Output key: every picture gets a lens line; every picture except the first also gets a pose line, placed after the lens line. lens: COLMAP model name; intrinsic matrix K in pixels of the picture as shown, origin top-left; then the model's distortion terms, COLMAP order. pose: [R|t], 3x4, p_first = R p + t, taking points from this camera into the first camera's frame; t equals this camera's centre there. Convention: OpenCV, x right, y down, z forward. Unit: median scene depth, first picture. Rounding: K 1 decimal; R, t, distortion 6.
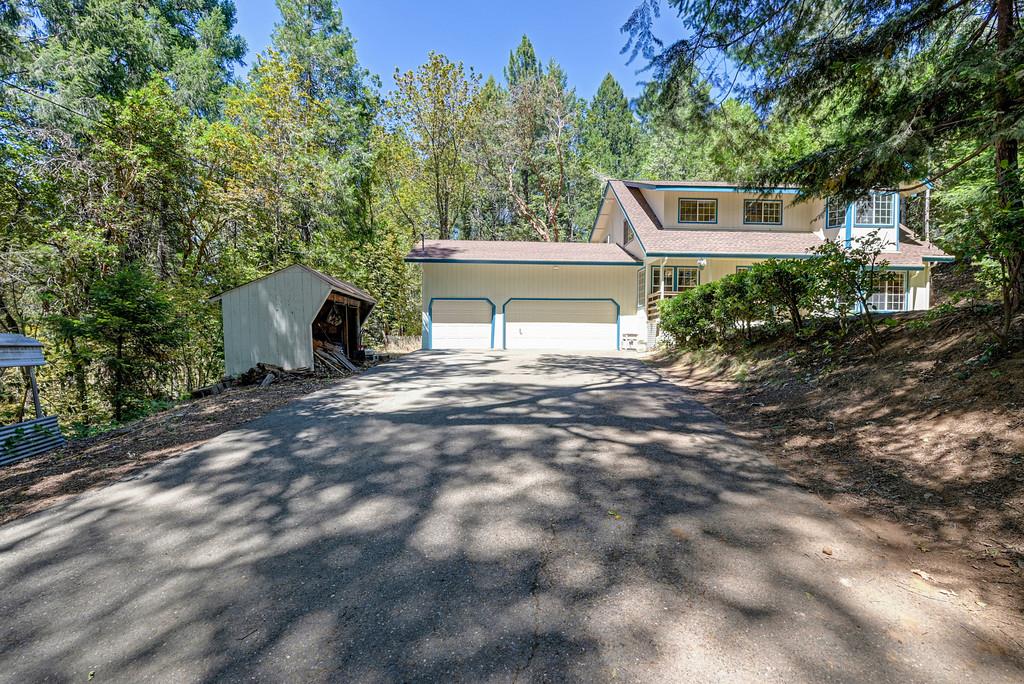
lens RADIAL K [[449.3, 0, 511.6], [0, 449.3, 348.0], [0, 0, 1]] dist [0.003417, 0.000031]
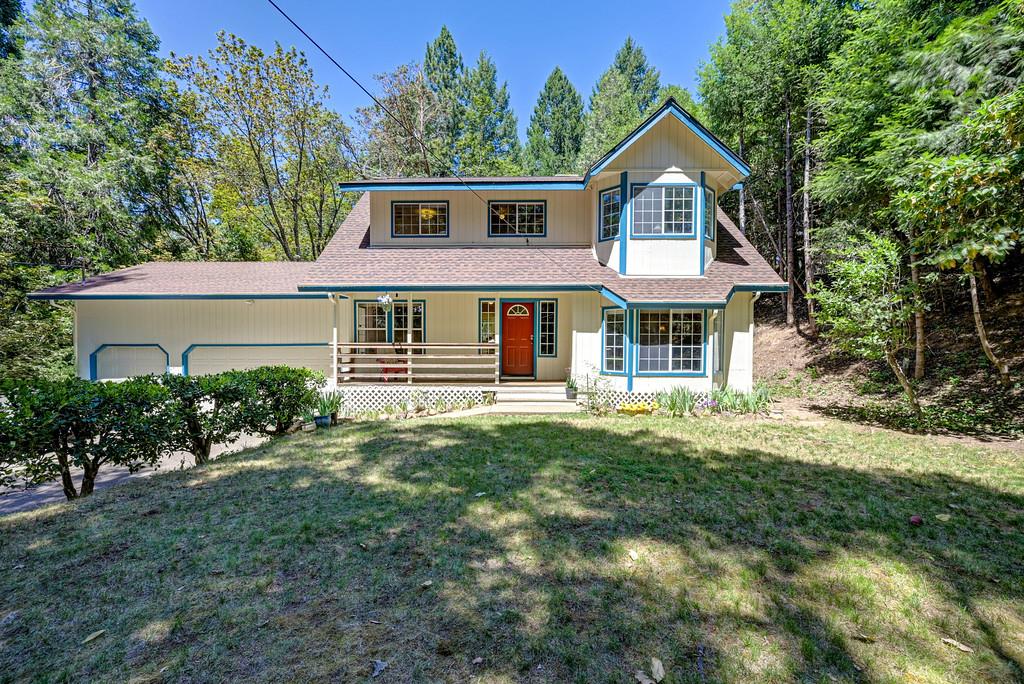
lens RADIAL K [[423.2, 0, 508.0], [0, 423.2, 350.6], [0, 0, 1]] dist [0.000357, 0.000229]
pose [[0.997836, -0.005686, -0.065503, 0.583900], [0.006543, 0.999896, 0.012874, -0.111021], [0.065423, -0.013275, 0.997769, 0.359042]]
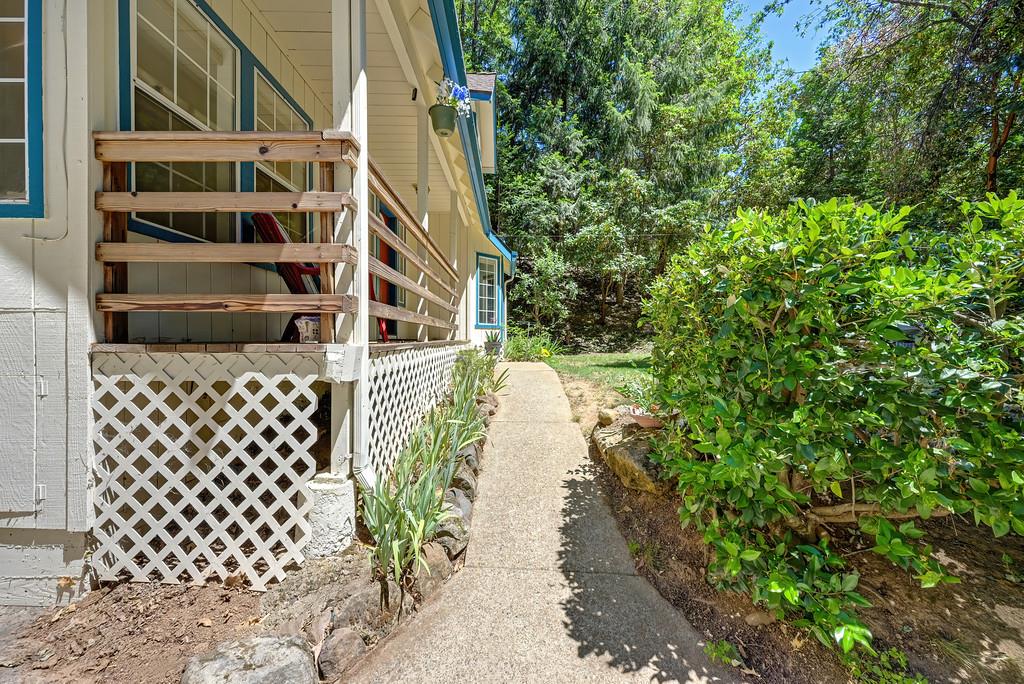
lens RADIAL K [[403.7, 0, 512.8], [0, 403.7, 344.7], [0, 0, 1]] dist [-0.001408, 0.000379]
pose [[0.042029, -0.019760, 0.998921, 0.196580], [0.005727, 0.999793, 0.019536, -0.061437], [-0.999100, 0.004900, 0.042133, 0.870368]]
